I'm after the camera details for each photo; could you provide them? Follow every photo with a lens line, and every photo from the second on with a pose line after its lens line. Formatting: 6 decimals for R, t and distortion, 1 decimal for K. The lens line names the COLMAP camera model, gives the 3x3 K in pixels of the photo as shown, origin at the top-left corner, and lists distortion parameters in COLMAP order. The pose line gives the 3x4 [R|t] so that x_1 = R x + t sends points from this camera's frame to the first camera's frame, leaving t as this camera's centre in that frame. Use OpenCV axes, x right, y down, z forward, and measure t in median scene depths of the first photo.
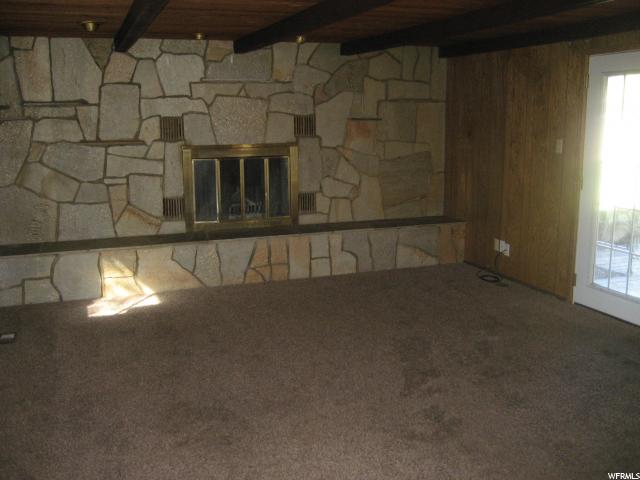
lens RADIAL K [[659.3, 0, 320.3], [0, 659.3, 242.1], [0, 0, 1]] dist [-0.070018, 0.000000]
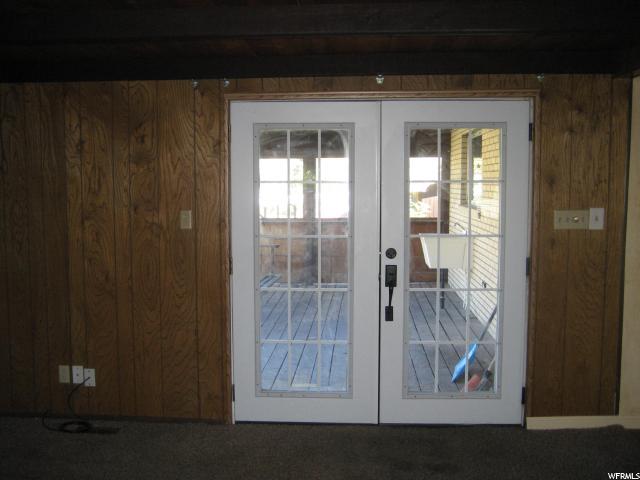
lens RADIAL K [[659.3, 0, 320.5], [0, 659.3, 234.8], [0, 0, 1]] dist [-0.070018, 0.000000]
pose [[0.412743, -0.073984, 0.907838, -0.230637], [0.174901, 0.984586, 0.000721, -0.099576], [-0.893898, 0.158484, 0.419321, 0.531231]]
